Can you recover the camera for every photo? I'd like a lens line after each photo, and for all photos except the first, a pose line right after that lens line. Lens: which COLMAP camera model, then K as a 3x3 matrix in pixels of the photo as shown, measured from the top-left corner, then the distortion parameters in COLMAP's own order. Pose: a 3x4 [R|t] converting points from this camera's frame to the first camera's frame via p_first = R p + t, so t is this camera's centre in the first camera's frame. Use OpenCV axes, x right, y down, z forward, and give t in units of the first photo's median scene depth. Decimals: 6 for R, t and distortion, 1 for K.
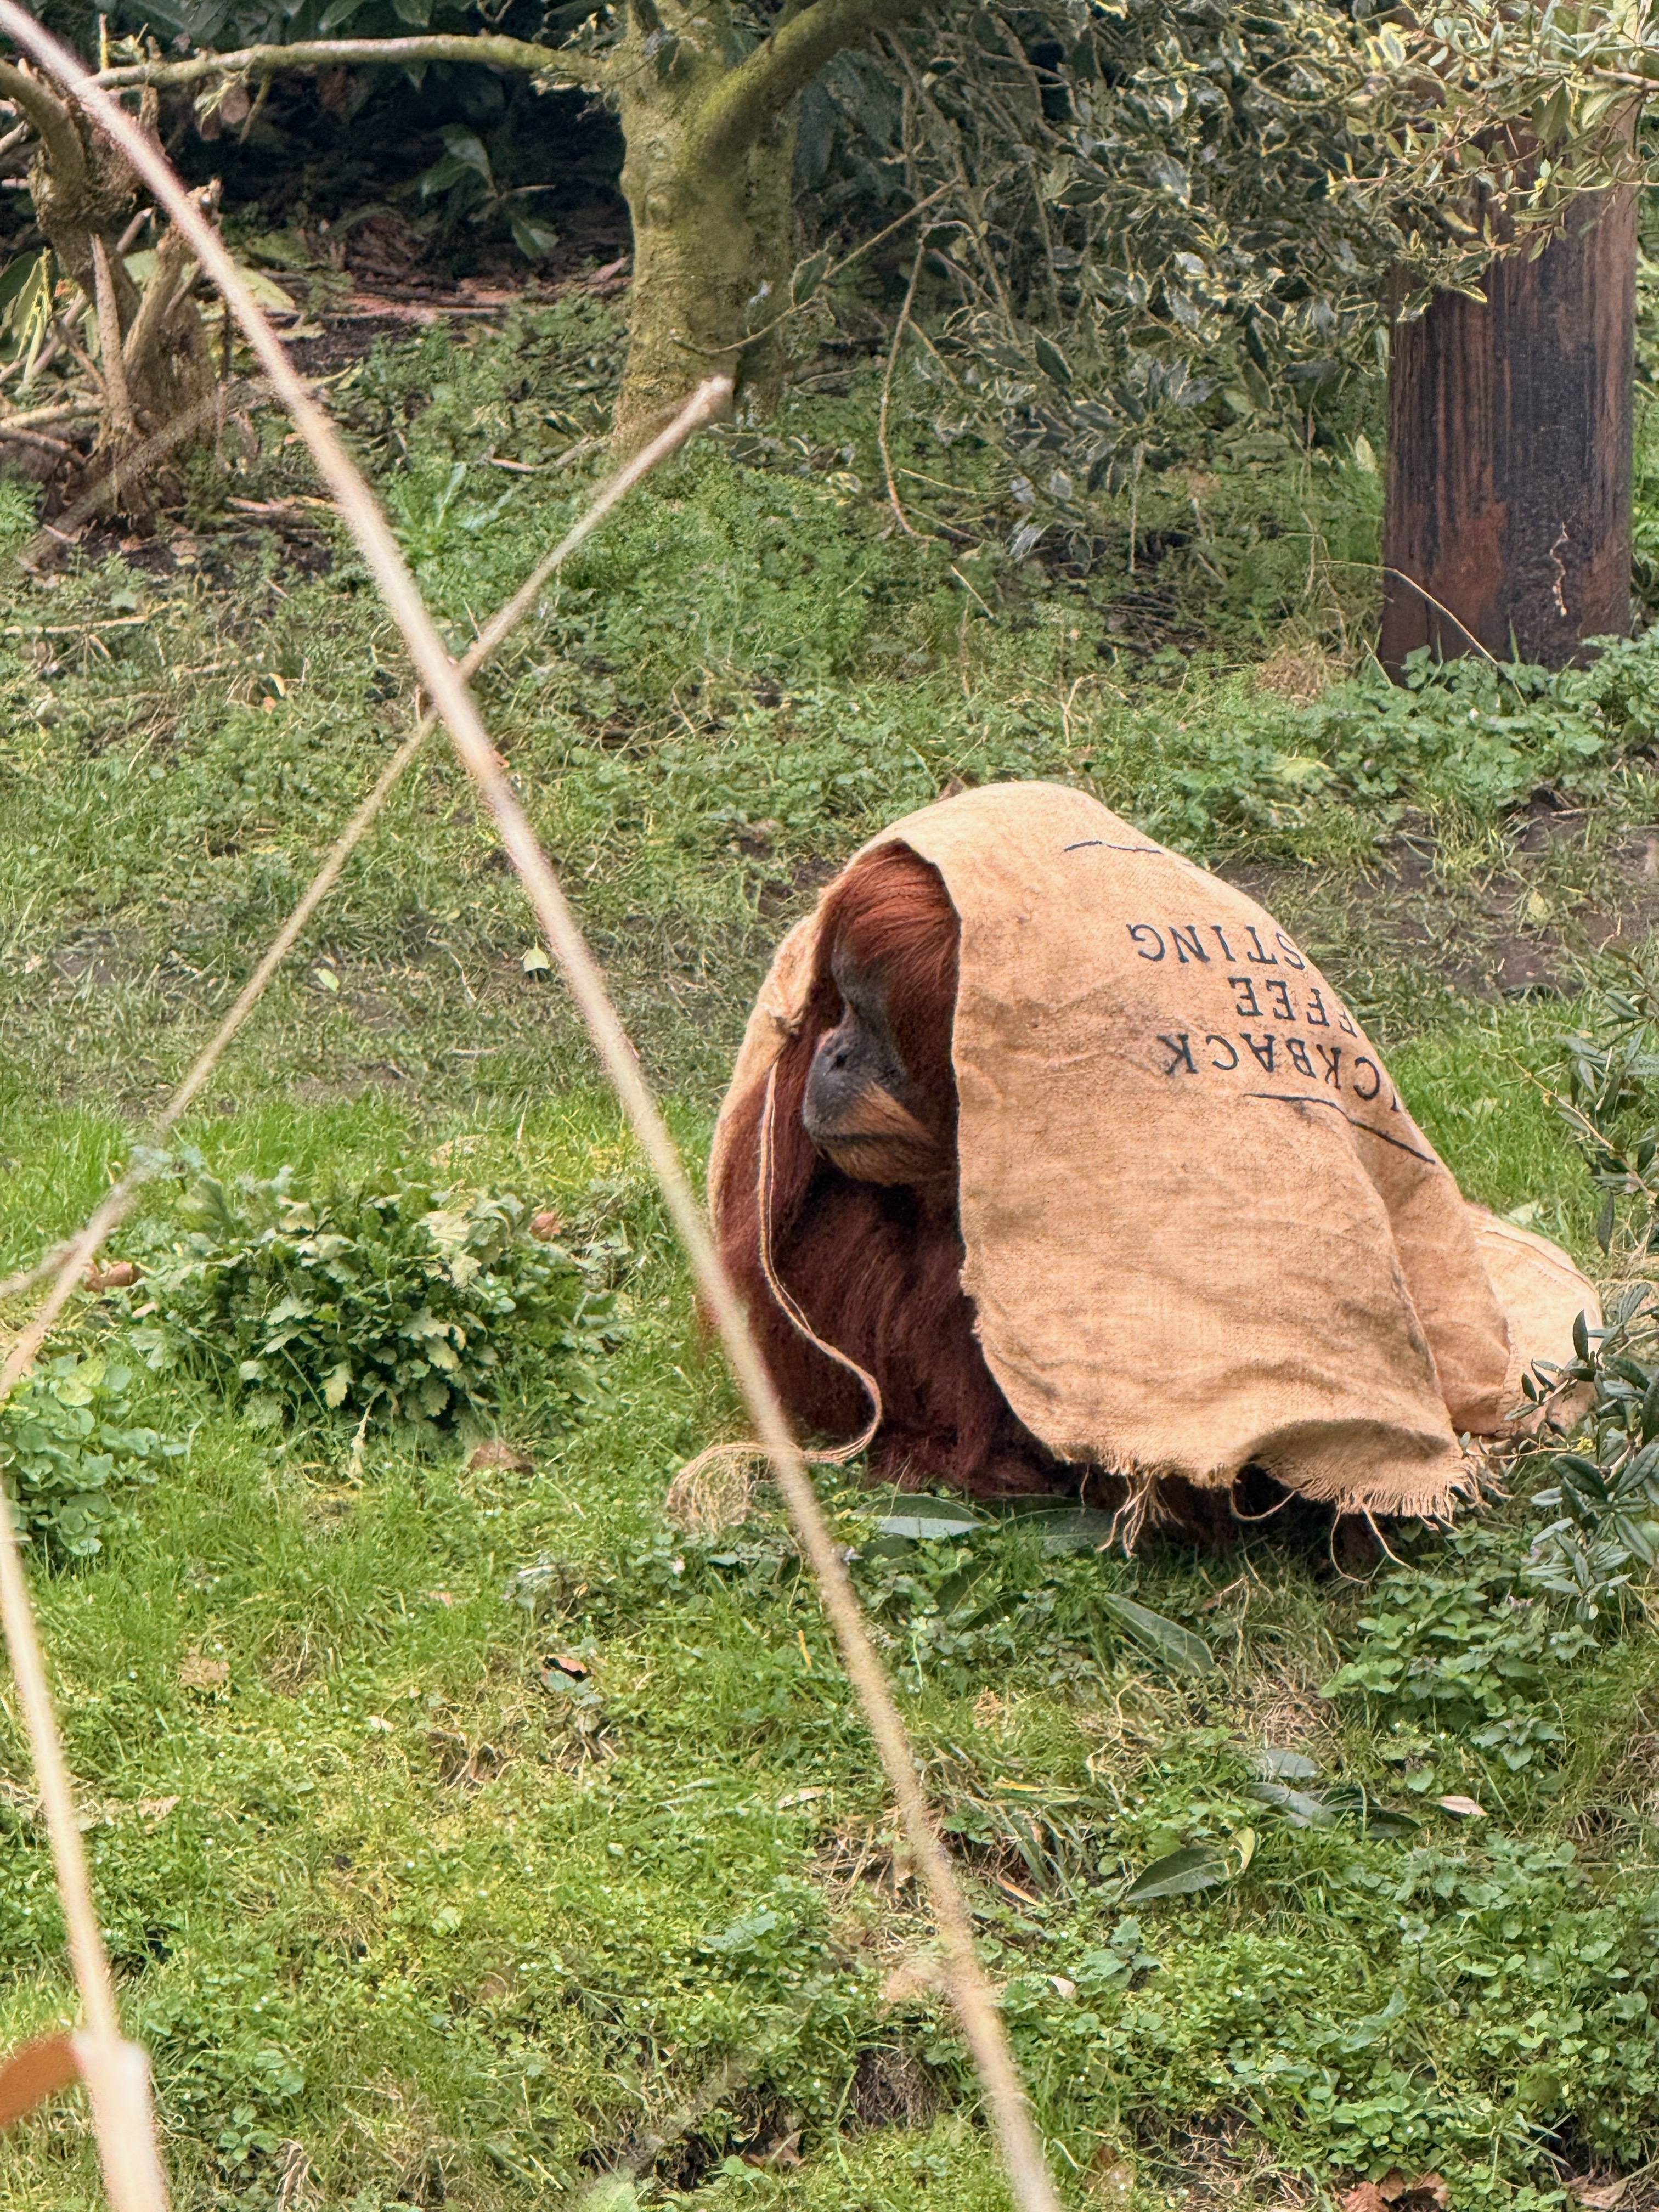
lens RADIAL K [[13980.3, 0, 828.9], [0, 13980.3, 1103.2], [0, 0, 1]] dist [0.200128, 0.000000]
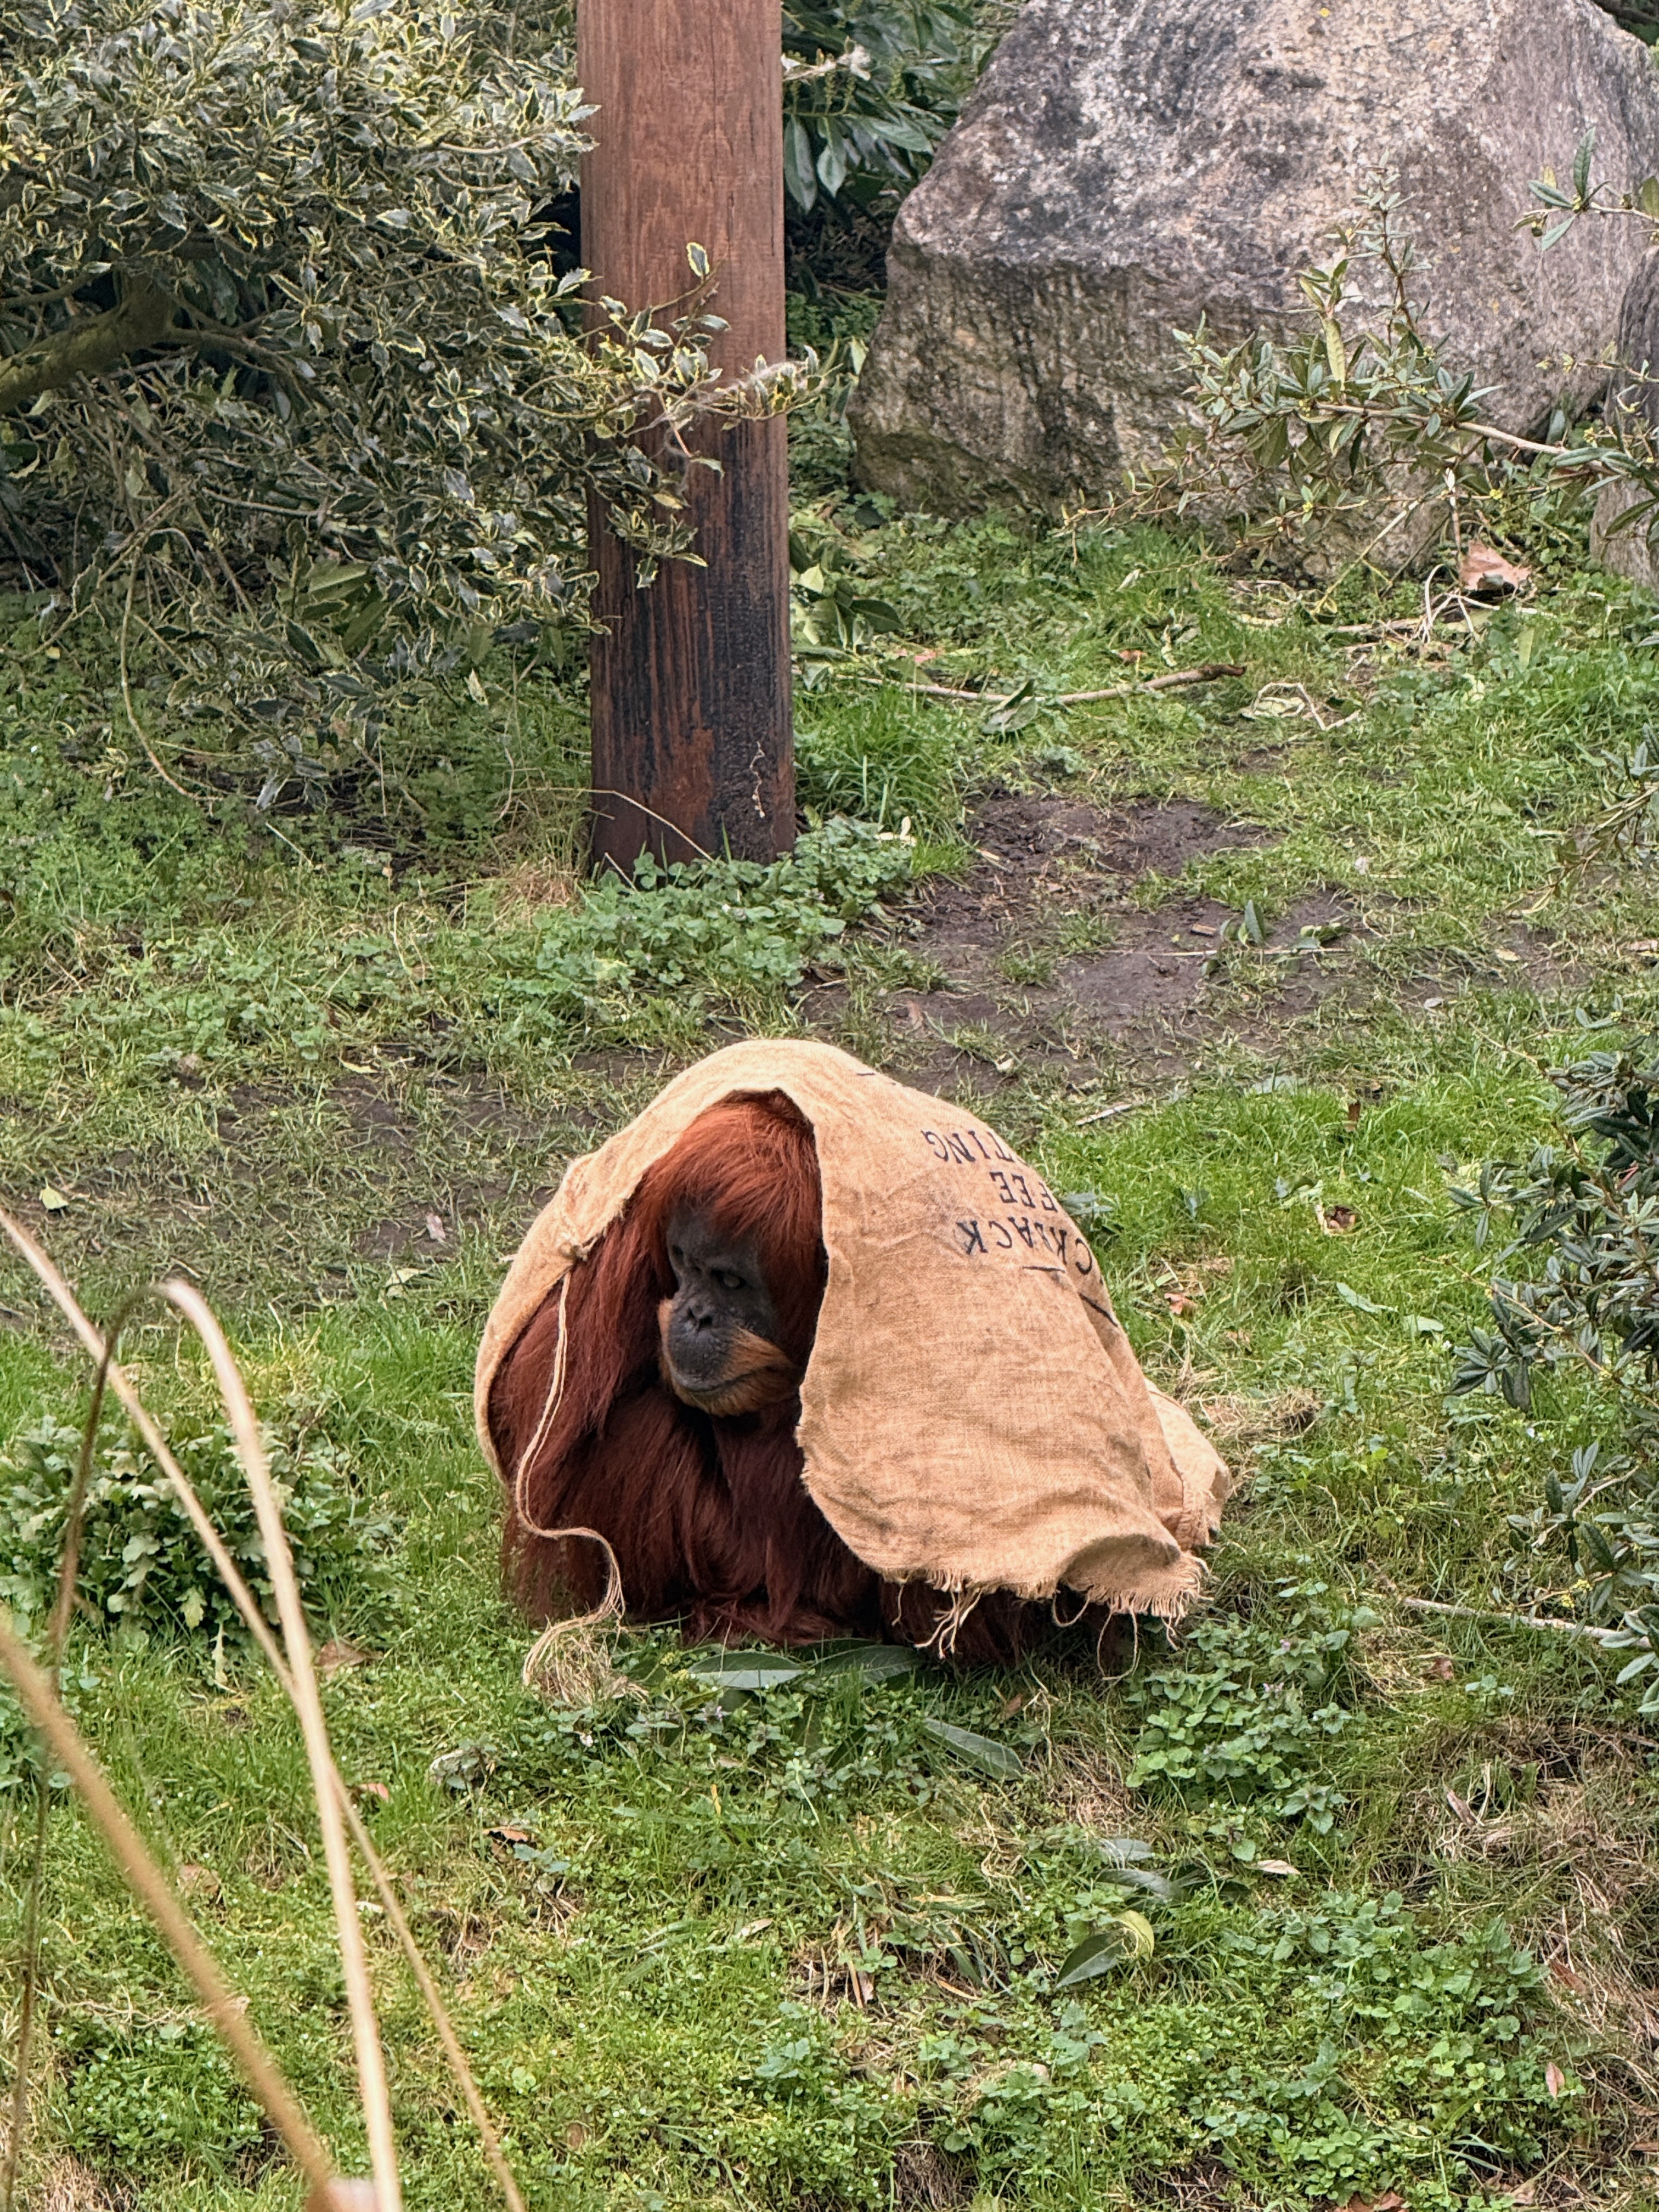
lens RADIAL K [[10351.2, 0, 822.5], [0, 10351.2, 1115.7], [0, 0, 1]] dist [0.281671, 0.000000]
pose [[0.957893, -0.100385, 0.269005, -0.220203], [0.094688, 0.994923, 0.034105, -0.046524], [-0.271063, -0.007197, 0.962535, 0.162715]]
